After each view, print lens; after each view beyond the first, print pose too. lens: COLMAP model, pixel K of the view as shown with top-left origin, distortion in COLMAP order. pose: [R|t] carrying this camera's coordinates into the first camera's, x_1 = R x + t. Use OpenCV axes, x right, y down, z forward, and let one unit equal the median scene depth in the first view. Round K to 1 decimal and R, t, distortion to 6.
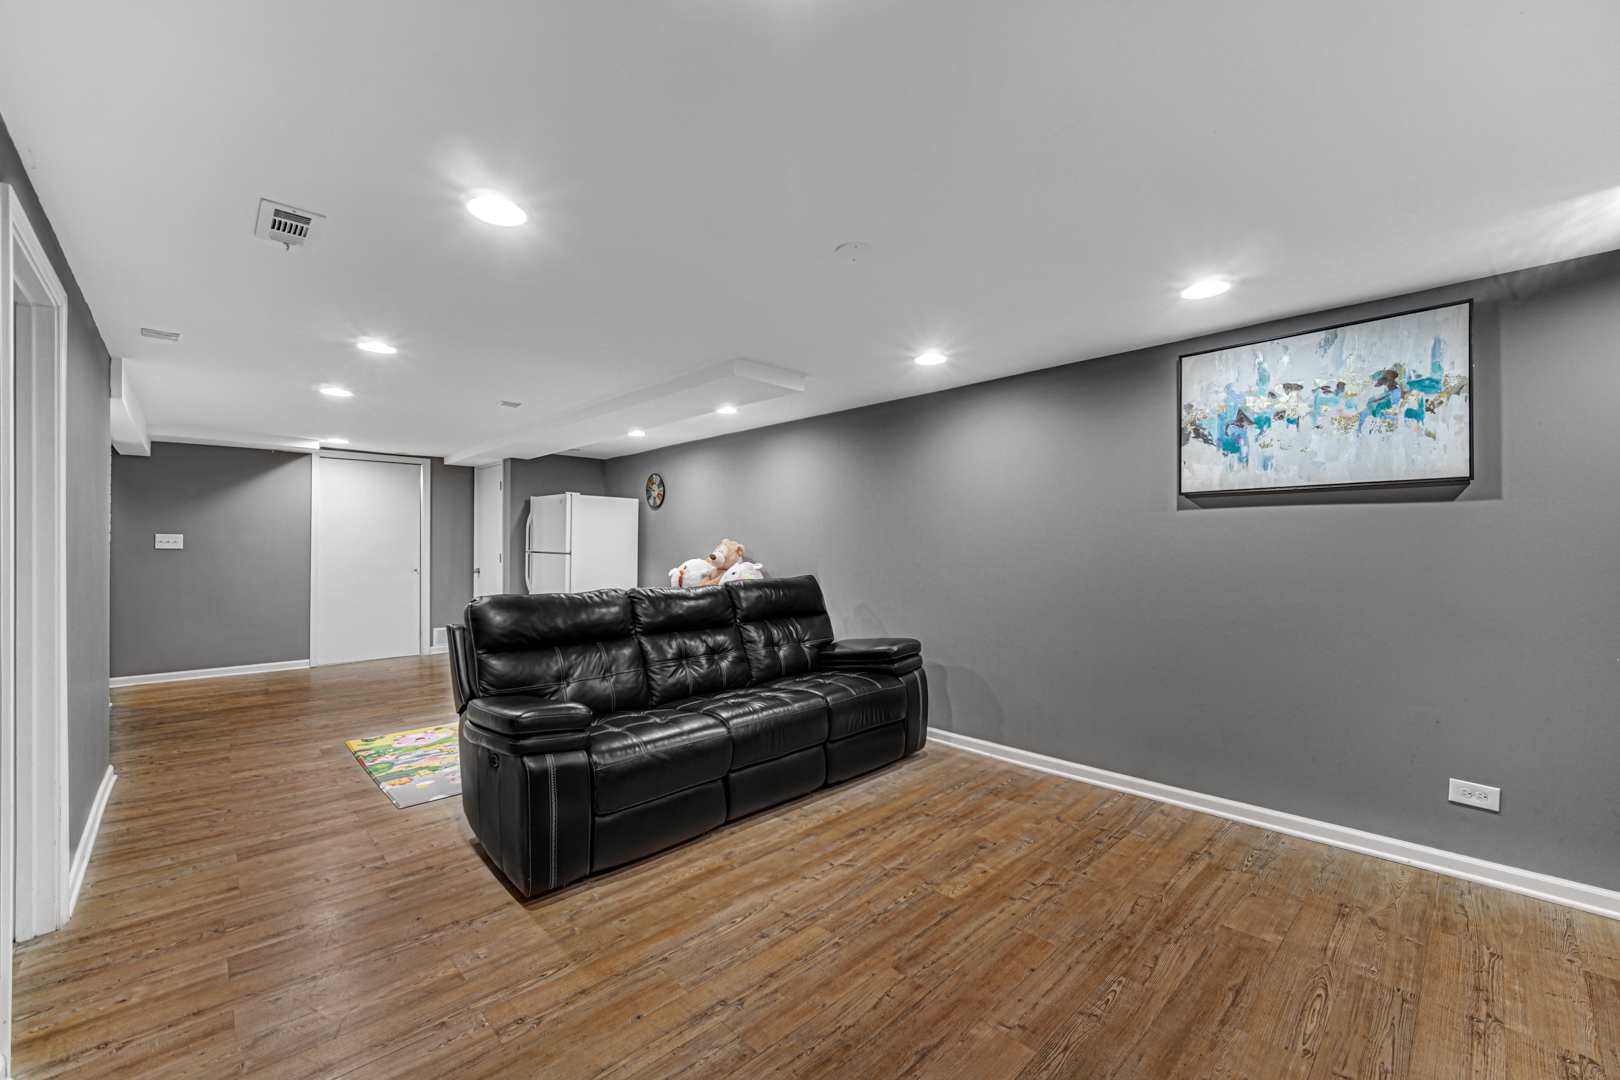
lens RADIAL K [[646.7, 0, 806.4], [0, 646.7, 536.4], [0, 0, 1]] dist [-0.000279, 0.000401]
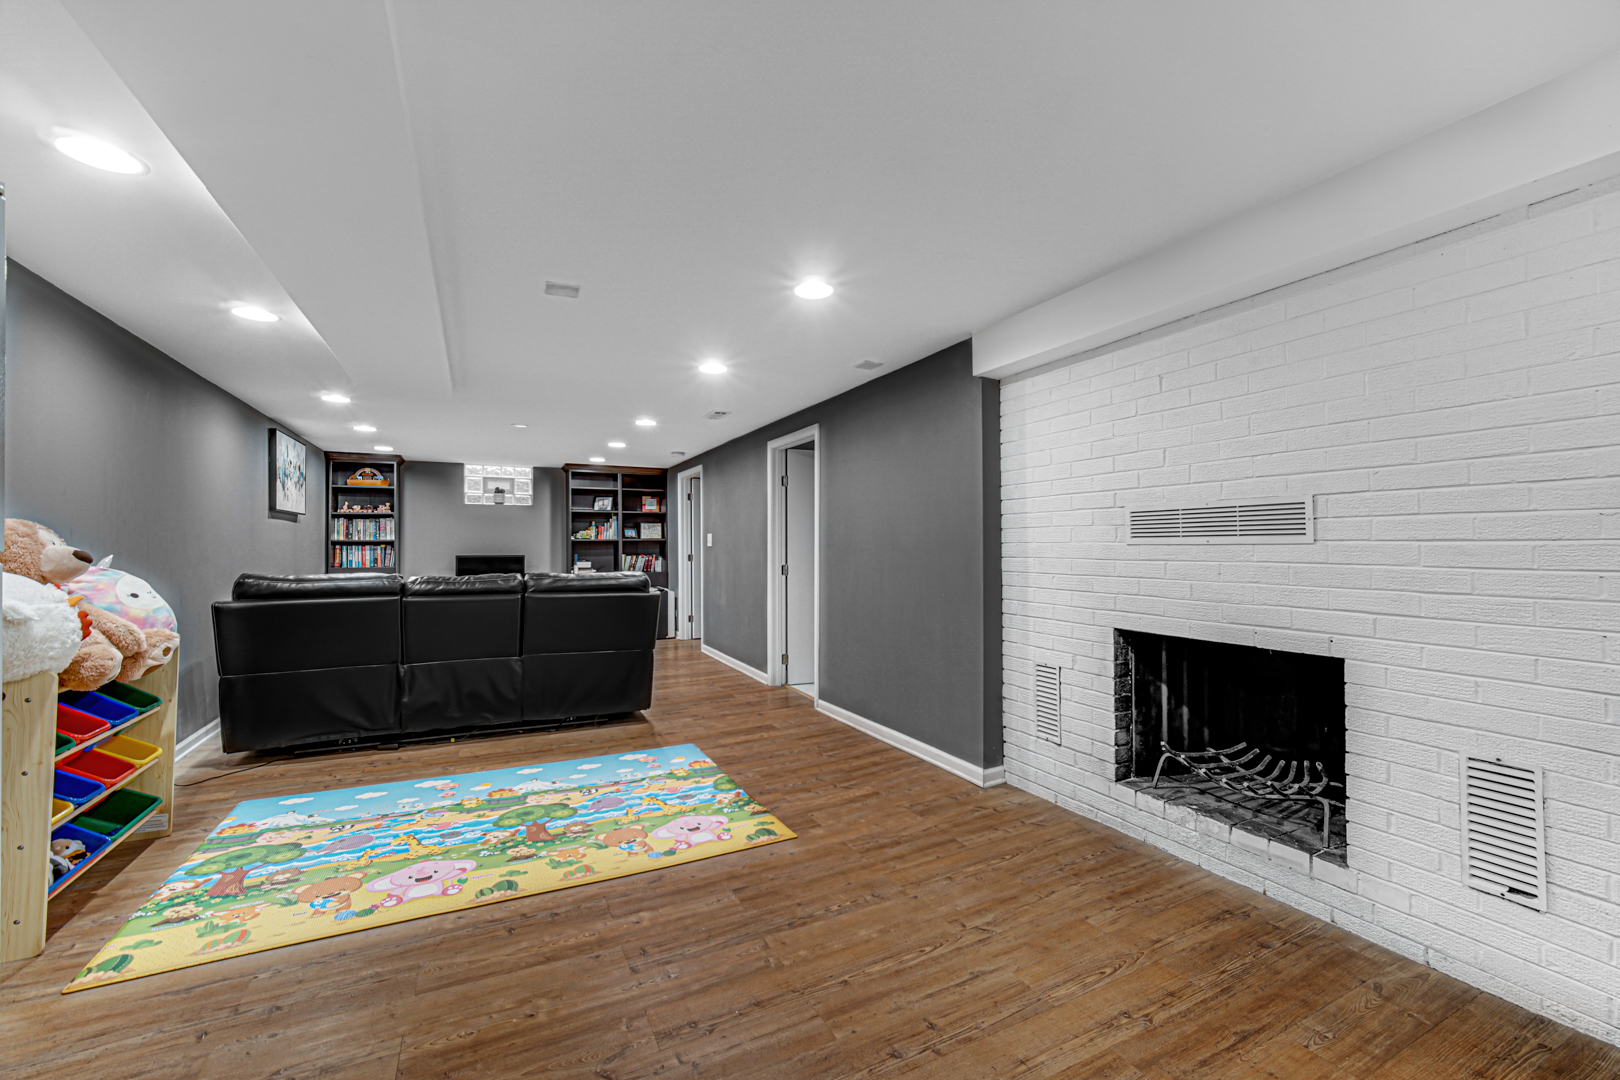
lens RADIAL K [[646.7, 0, 806.4], [0, 646.7, 536.4], [0, 0, 1]] dist [-0.000279, 0.000401]
pose [[-0.956980, 0.008222, 0.290036, -1.008245], [0.000479, 0.999642, -0.026761, 0.040506], [-0.290152, -0.025471, -0.956642, 1.795714]]
